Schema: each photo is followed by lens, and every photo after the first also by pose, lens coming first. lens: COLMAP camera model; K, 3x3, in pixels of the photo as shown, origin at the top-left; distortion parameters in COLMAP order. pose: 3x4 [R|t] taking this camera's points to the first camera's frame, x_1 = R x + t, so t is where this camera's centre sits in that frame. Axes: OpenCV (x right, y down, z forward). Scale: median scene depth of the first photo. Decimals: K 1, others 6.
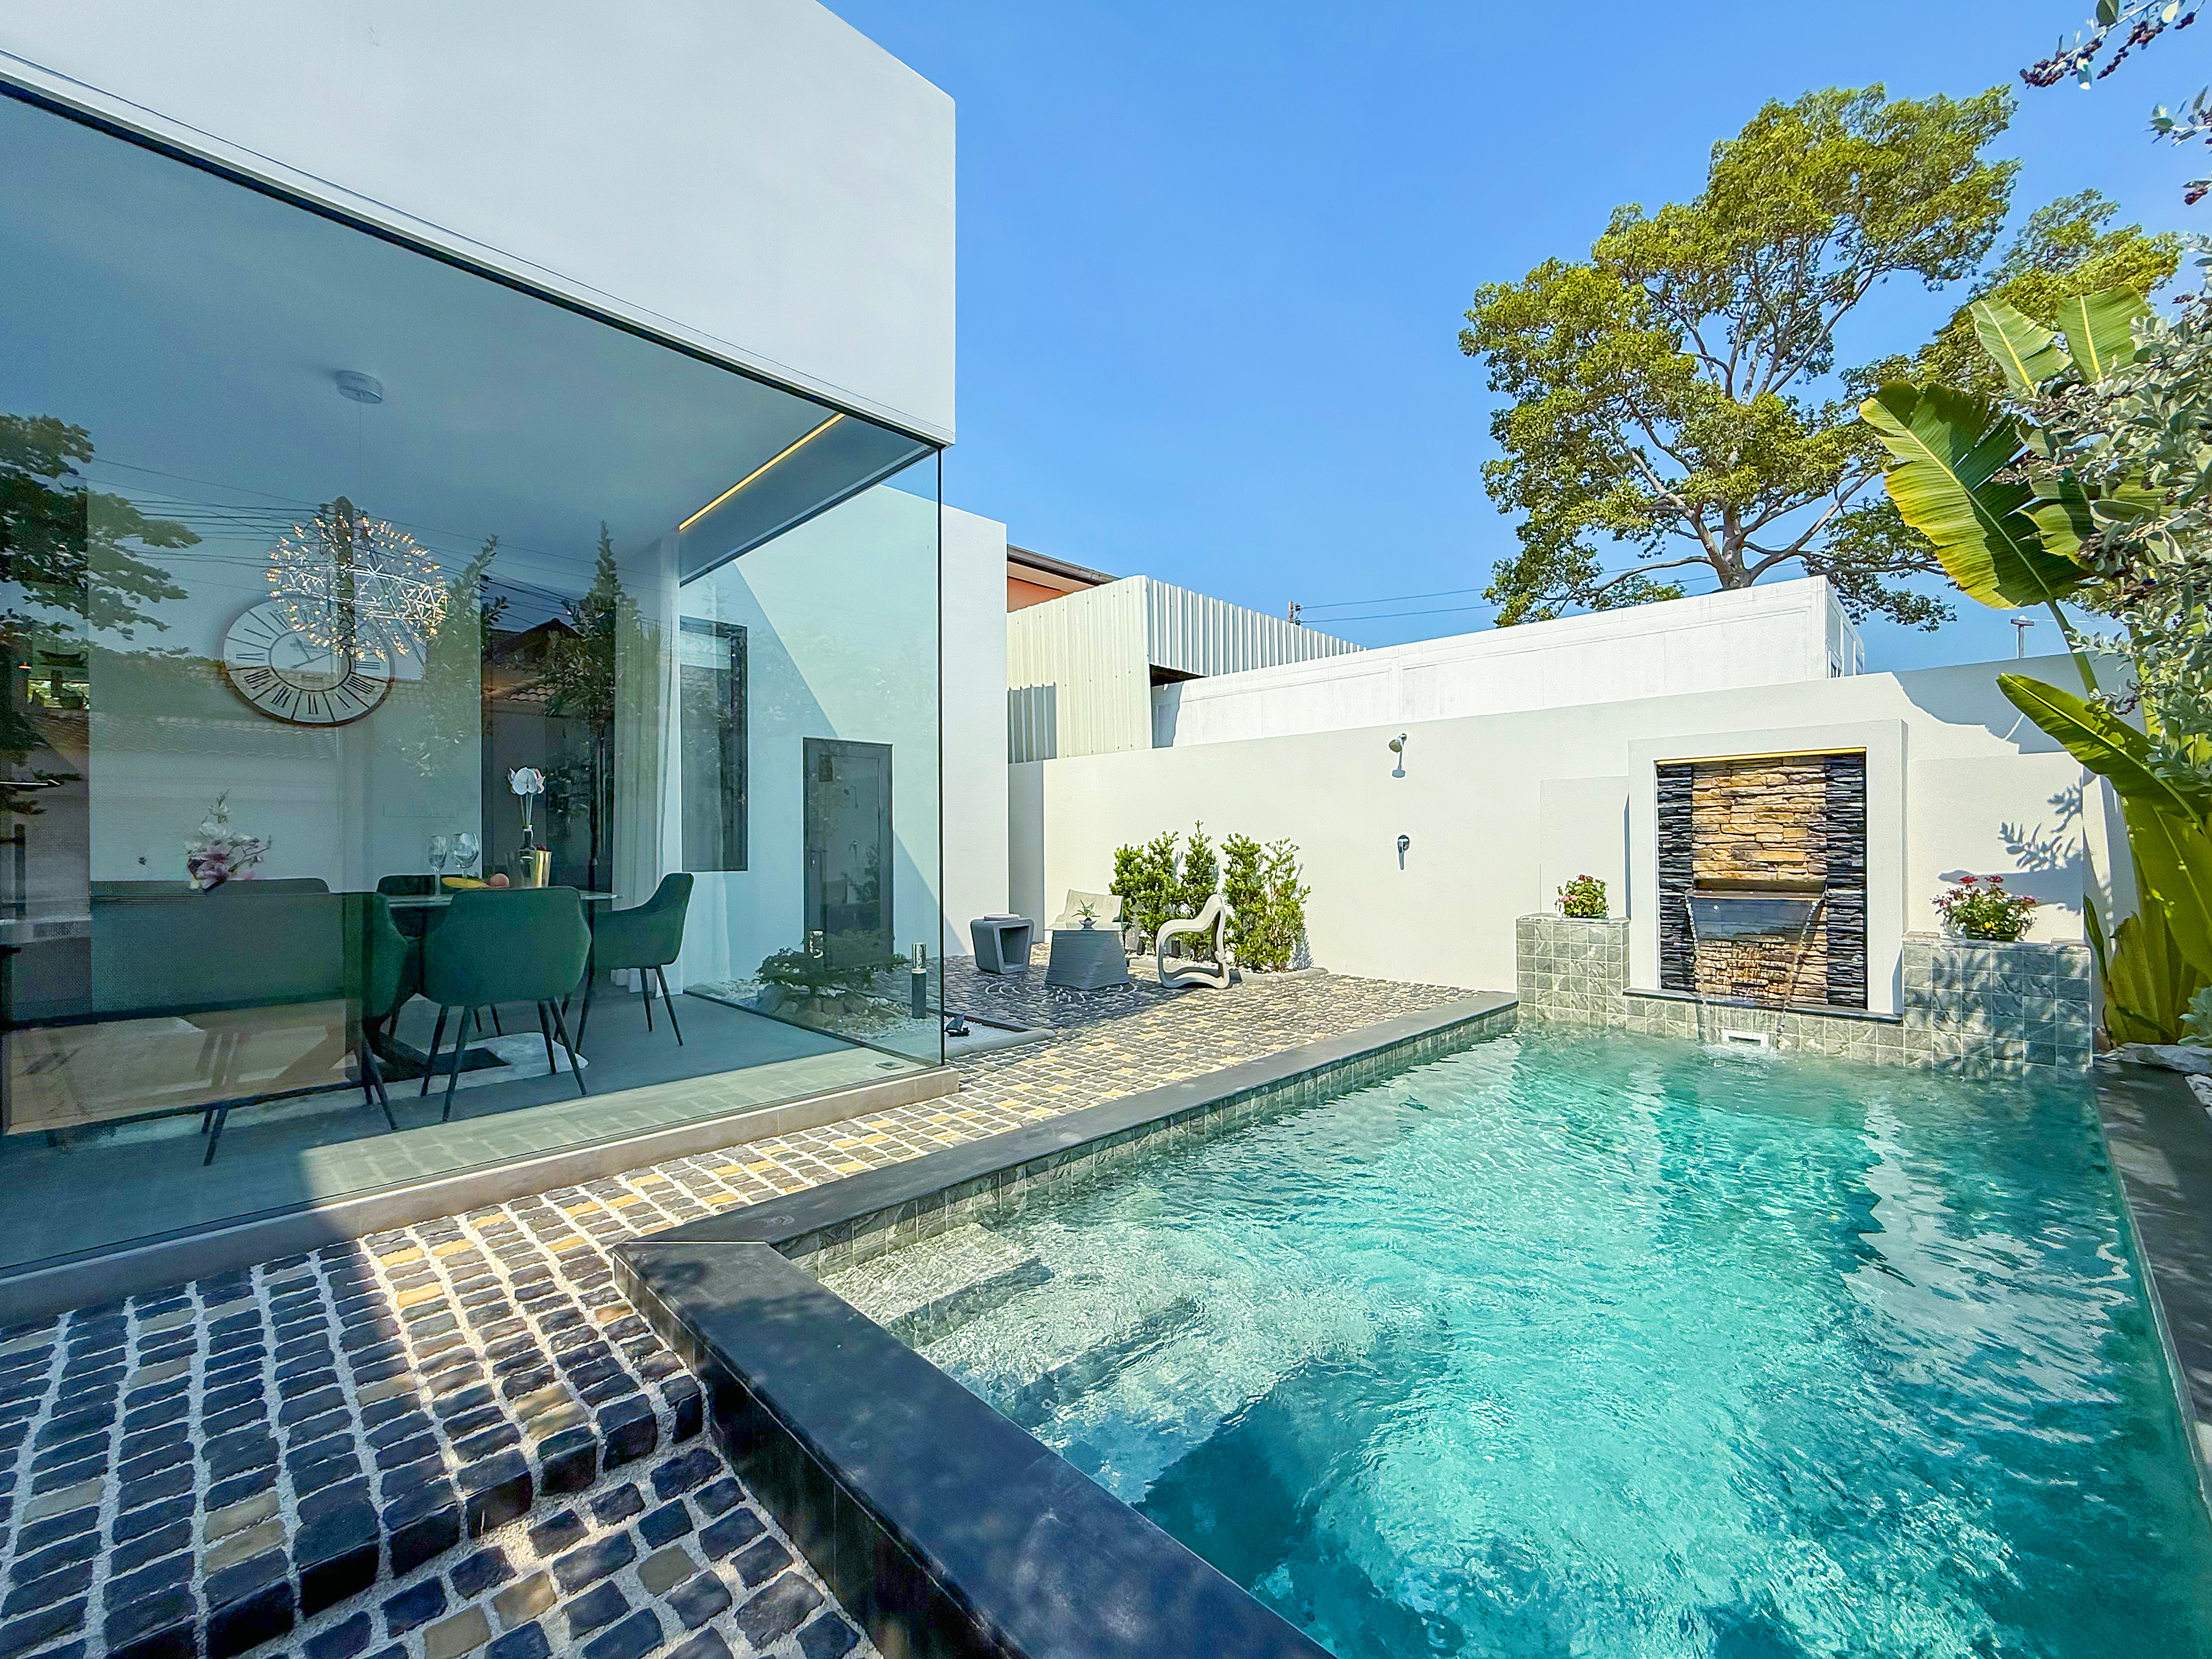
lens RADIAL K [[894.3, 0, 1107.4], [0, 894.3, 832.3], [0, 0, 1]] dist [-0.001281, -0.000007]
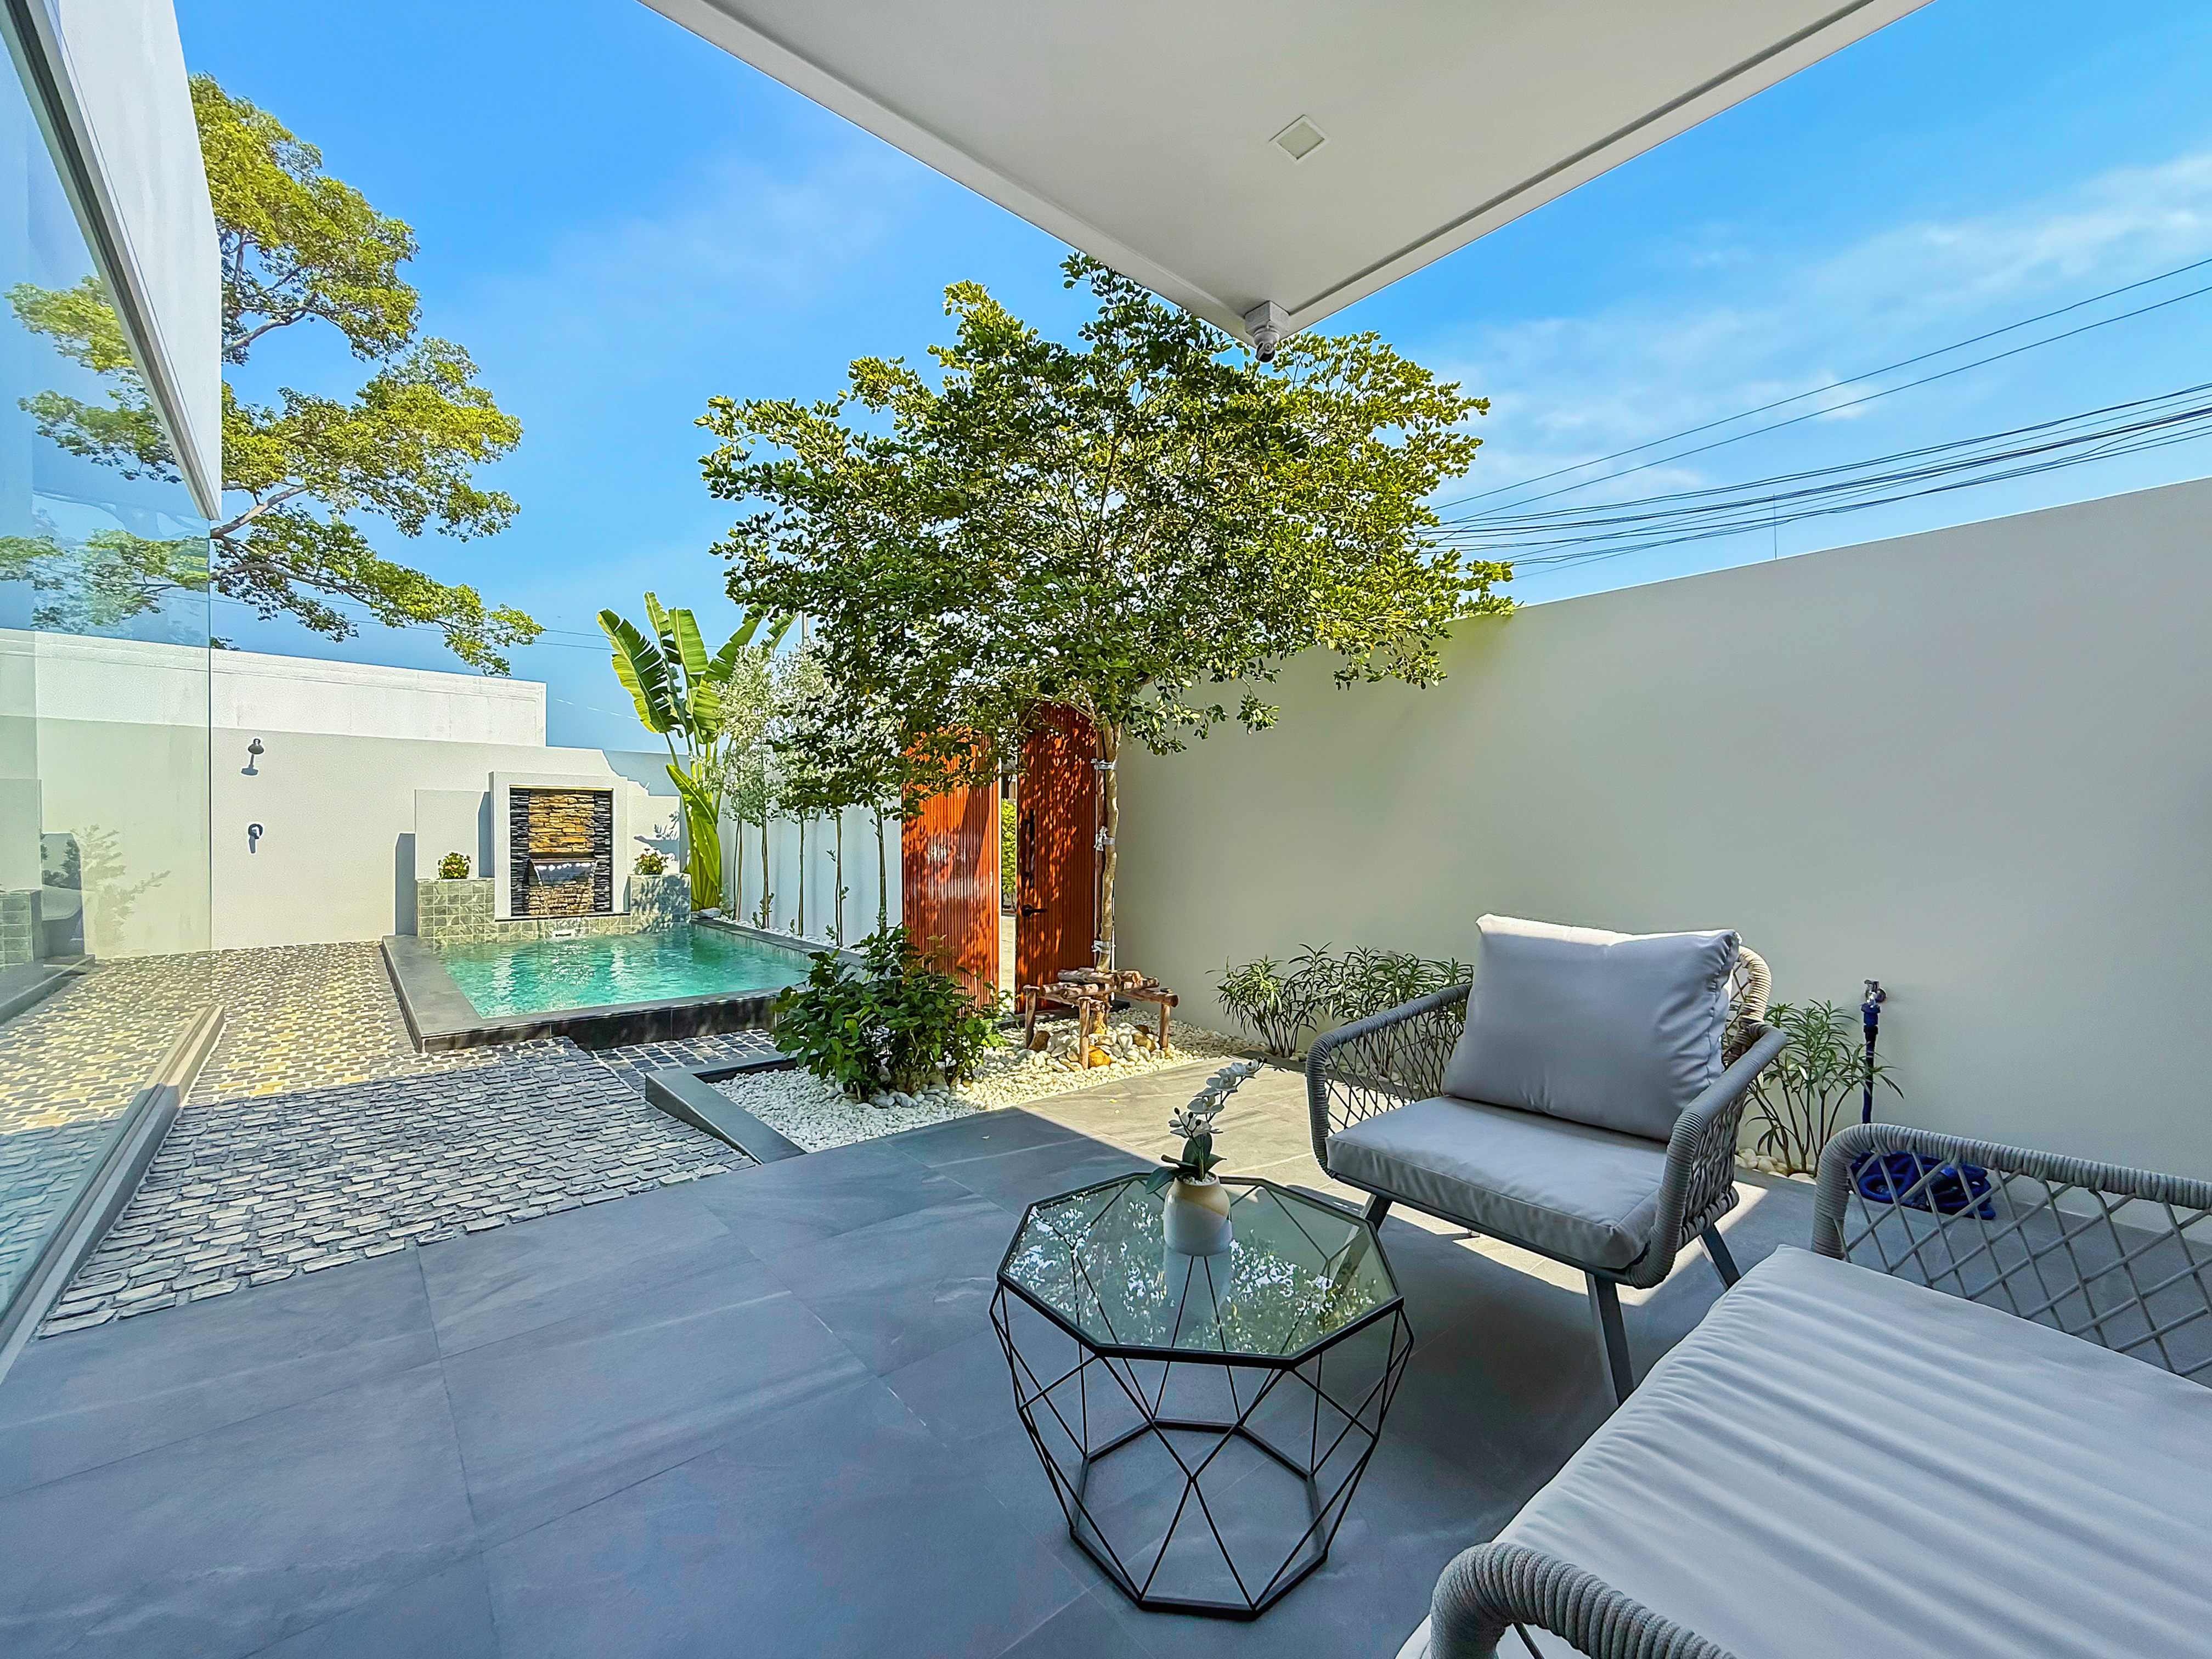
lens RADIAL K [[894.3, 0, 1106.0], [0, 894.3, 836.3], [0, 0, 1]] dist [-0.001281, -0.000007]
pose [[0.059807, -0.000877, 0.998210, -1.121528], [-0.016517, 0.999862, 0.001868, -0.003632], [-0.998073, -0.016599, 0.059785, -0.279794]]
